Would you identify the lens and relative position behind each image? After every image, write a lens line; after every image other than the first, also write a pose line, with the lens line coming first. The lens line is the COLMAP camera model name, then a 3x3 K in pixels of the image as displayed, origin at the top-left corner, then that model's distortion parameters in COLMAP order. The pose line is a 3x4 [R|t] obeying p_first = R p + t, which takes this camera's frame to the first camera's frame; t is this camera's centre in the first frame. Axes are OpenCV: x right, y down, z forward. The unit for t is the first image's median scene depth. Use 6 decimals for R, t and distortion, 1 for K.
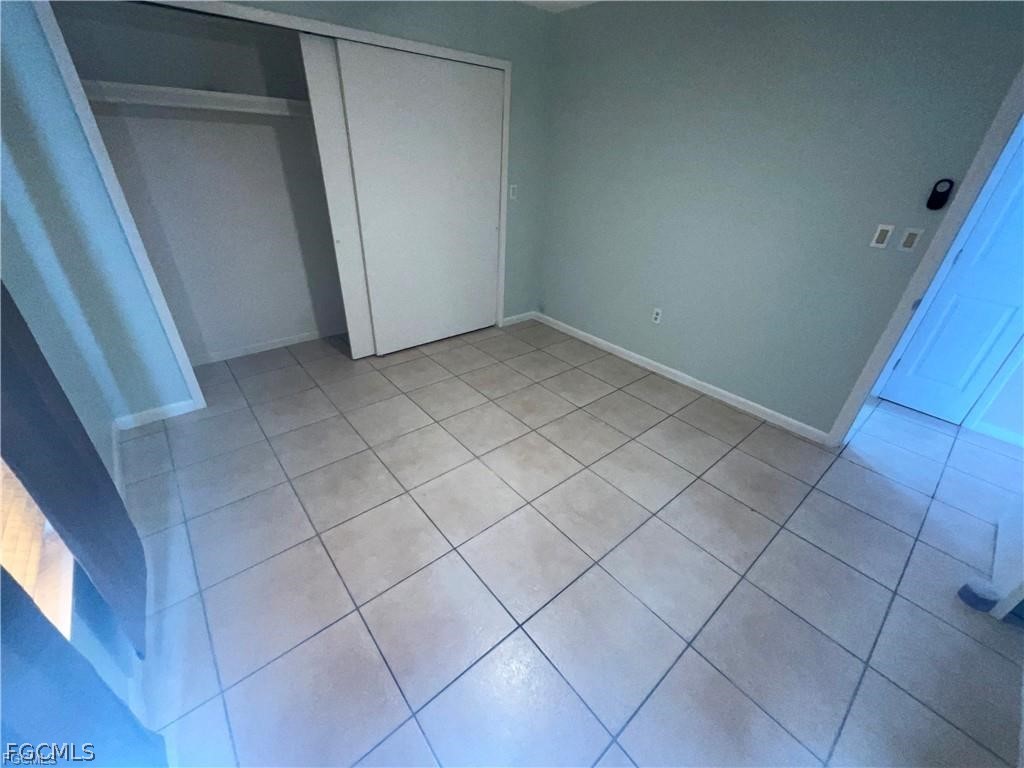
lens RADIAL K [[413.4, 0, 513.7], [0, 413.4, 383.4], [0, 0, 1]] dist [0.001058, 0.000916]
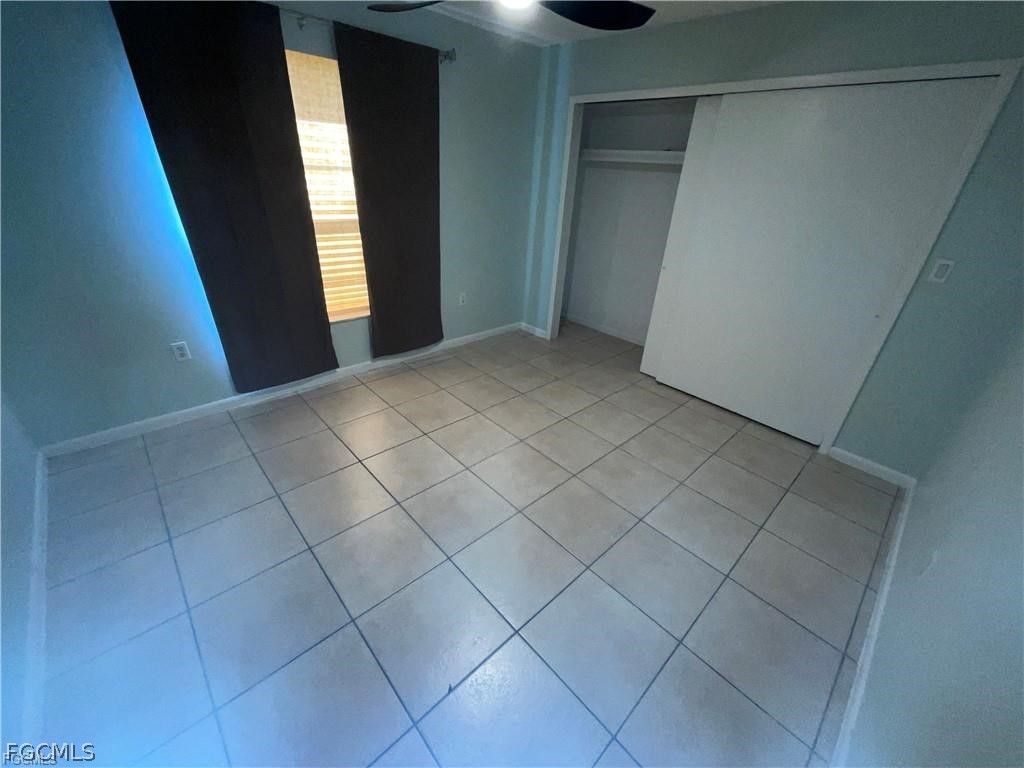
lens RADIAL K [[413.4, 0, 513.7], [0, 413.4, 383.4], [0, 0, 1]] dist [0.001058, 0.000916]
pose [[0.052609, 0.421668, -0.905223, 0.737059], [-0.543769, 0.772401, 0.328195, -0.254557], [0.837584, 0.474967, 0.269925, 0.513810]]
